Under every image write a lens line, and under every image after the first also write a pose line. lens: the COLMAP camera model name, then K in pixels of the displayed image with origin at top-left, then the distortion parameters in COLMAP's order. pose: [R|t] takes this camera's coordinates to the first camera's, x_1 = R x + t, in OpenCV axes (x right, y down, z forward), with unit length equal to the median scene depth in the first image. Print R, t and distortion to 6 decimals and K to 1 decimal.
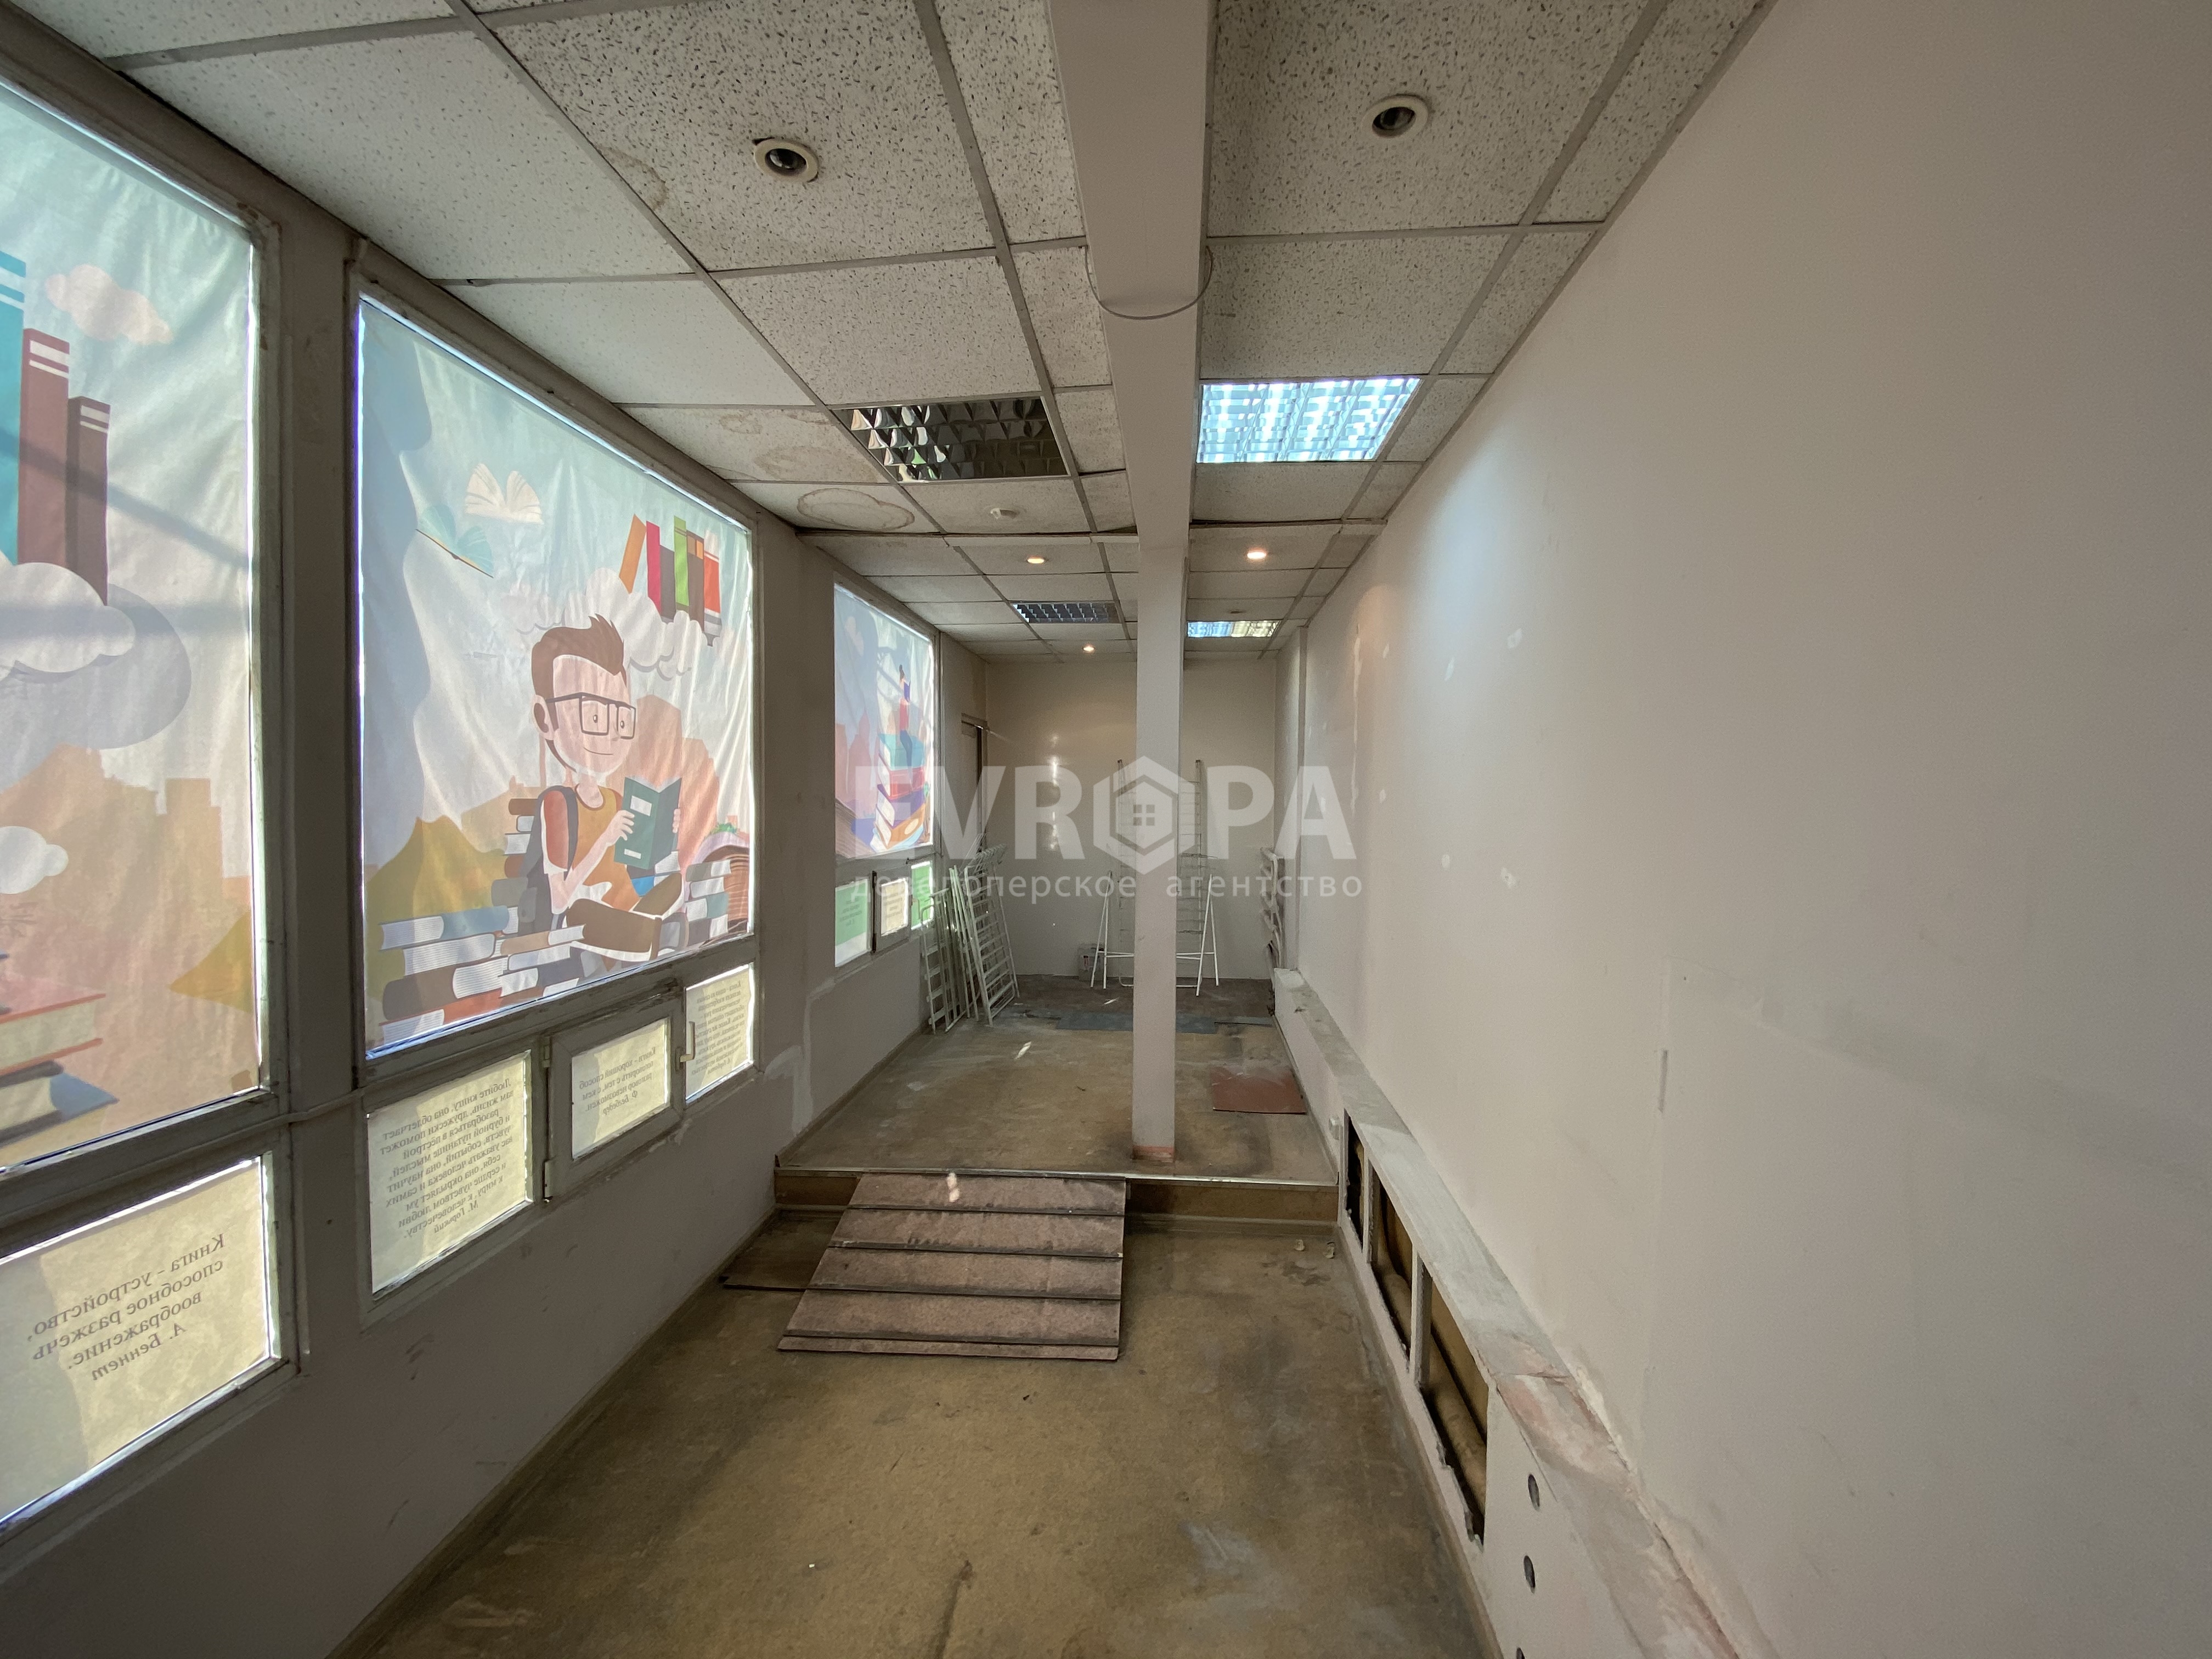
lens RADIAL K [[905.2, 0, 1108.1], [0, 905.2, 834.7], [0, 0, 1]] dist [0.000431, 0.000043]
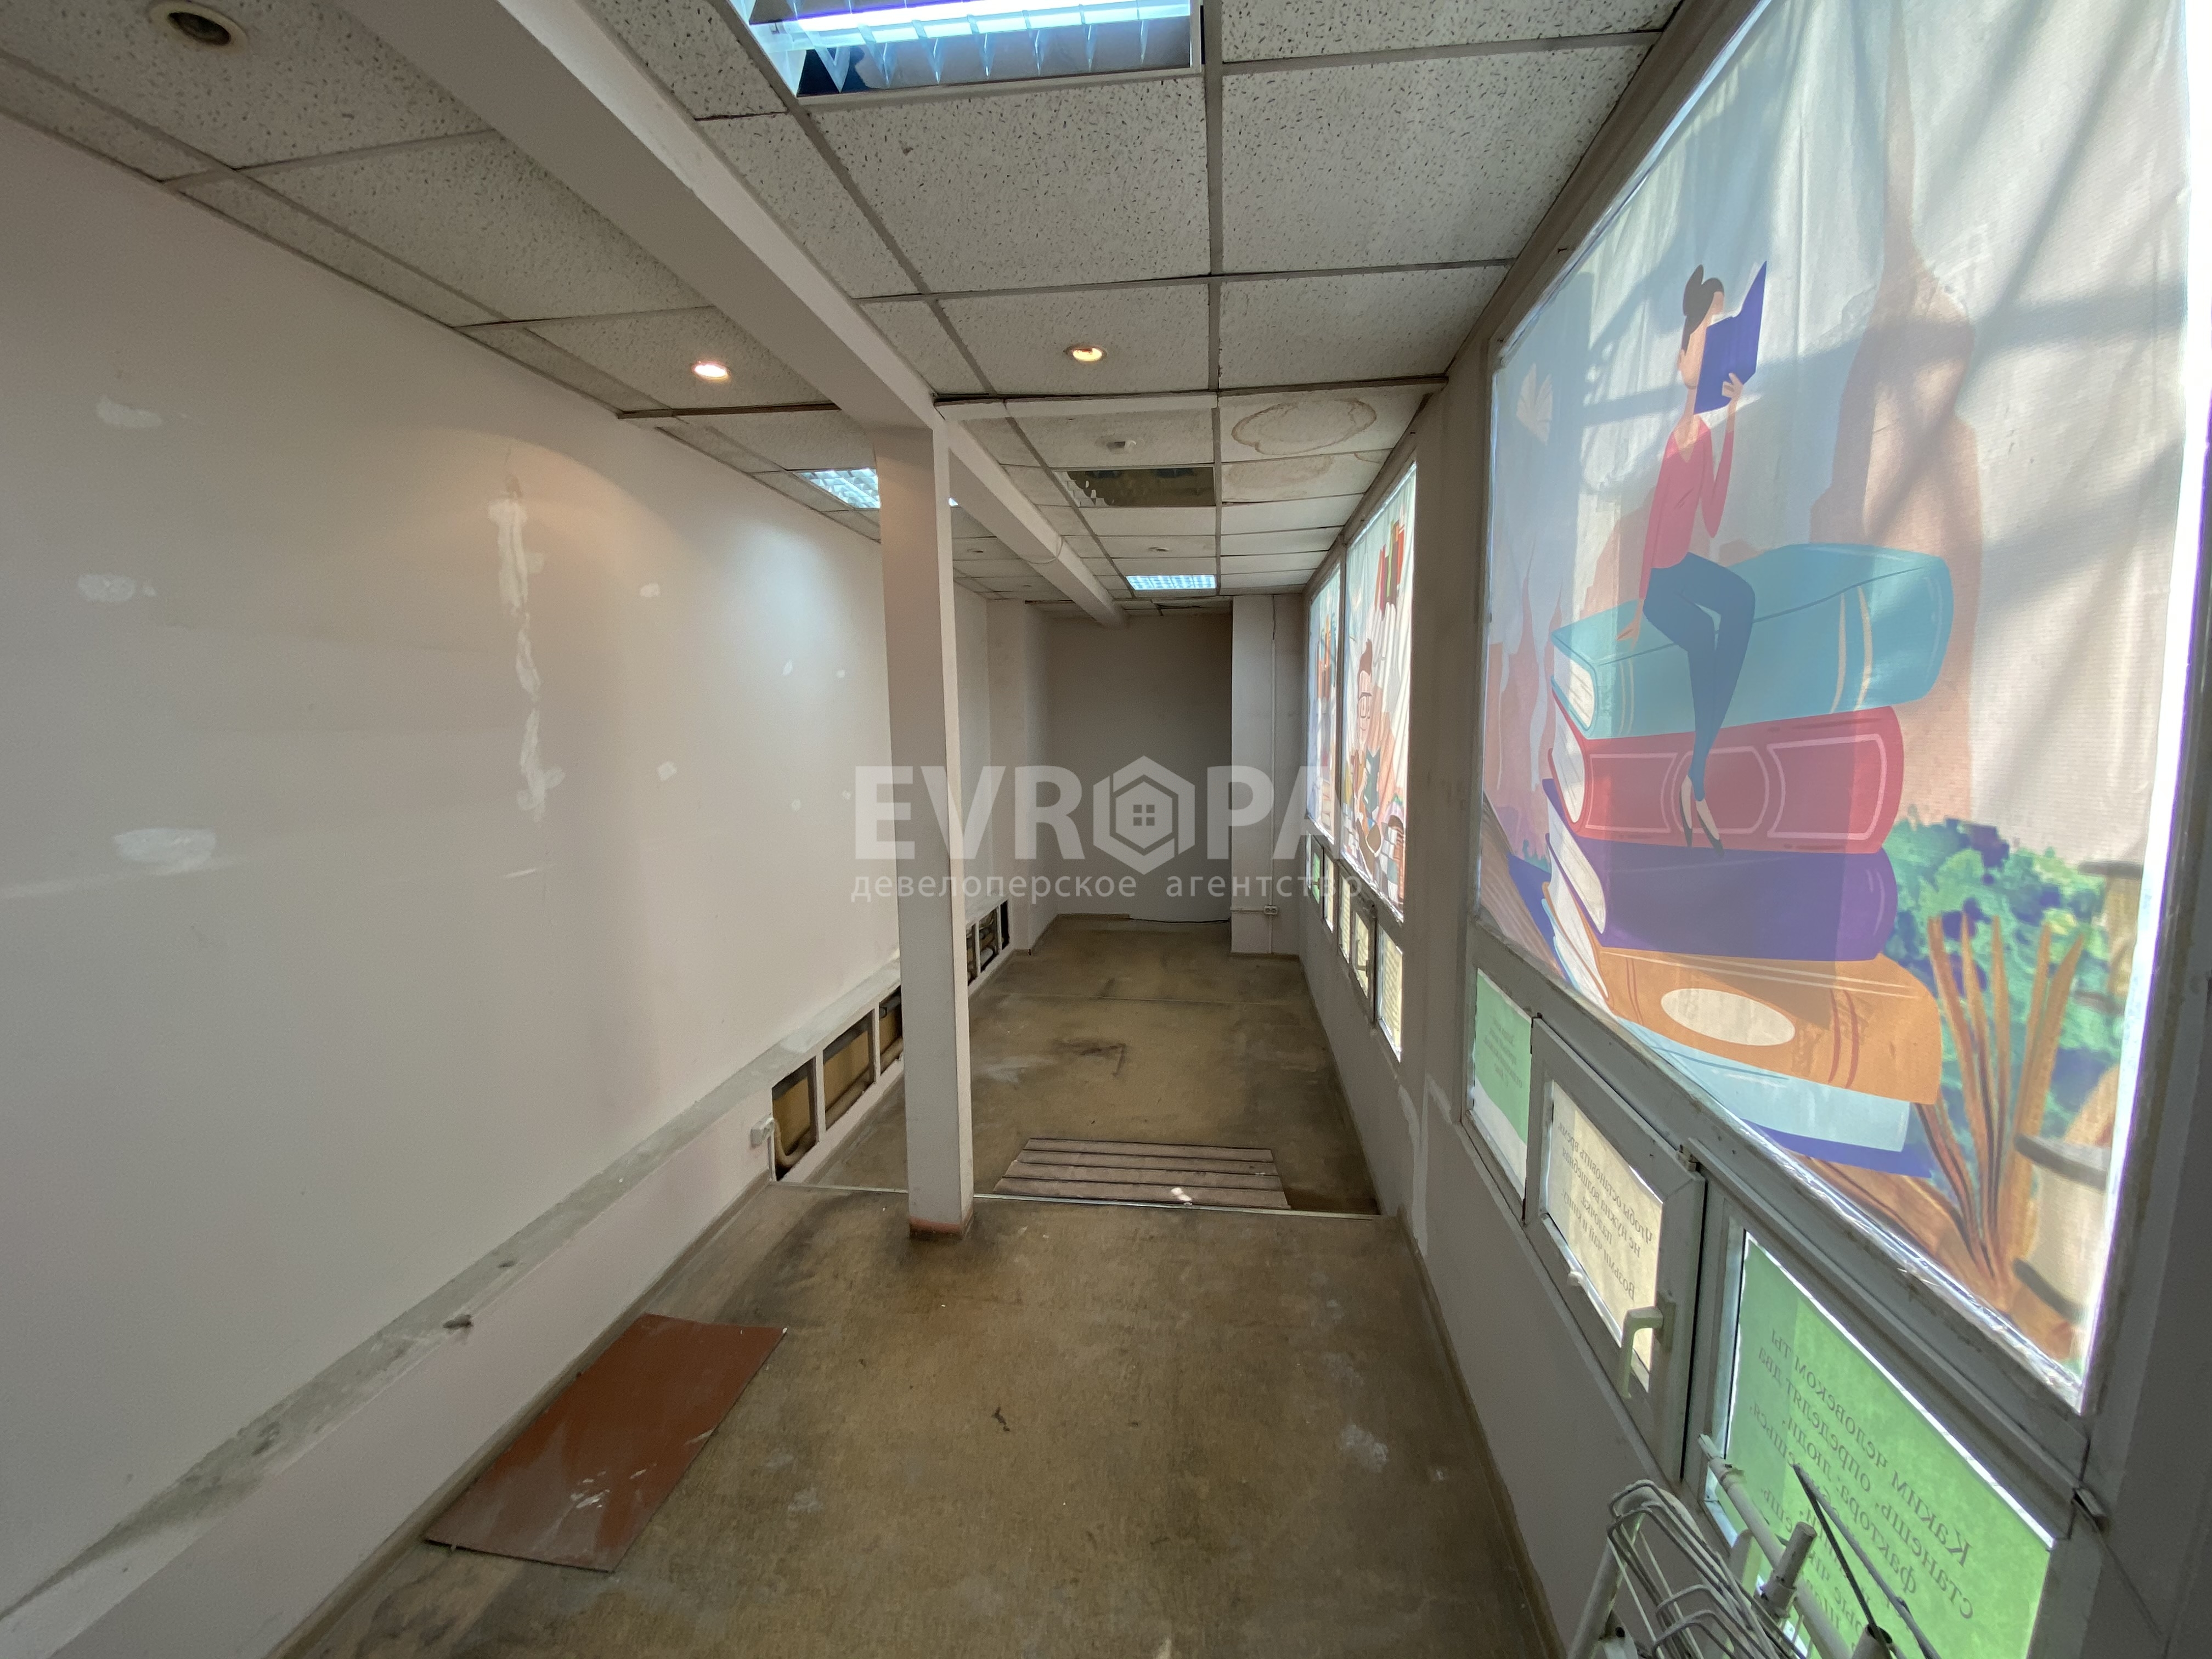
lens RADIAL K [[905.2, 0, 1108.1], [0, 905.2, 834.7], [0, 0, 1]] dist [0.000431, 0.000043]
pose [[-0.999005, -0.004781, 0.044342, -0.140663], [0.002876, 0.985262, 0.171025, -0.131839], [-0.044506, 0.170983, -0.984268, 1.893017]]
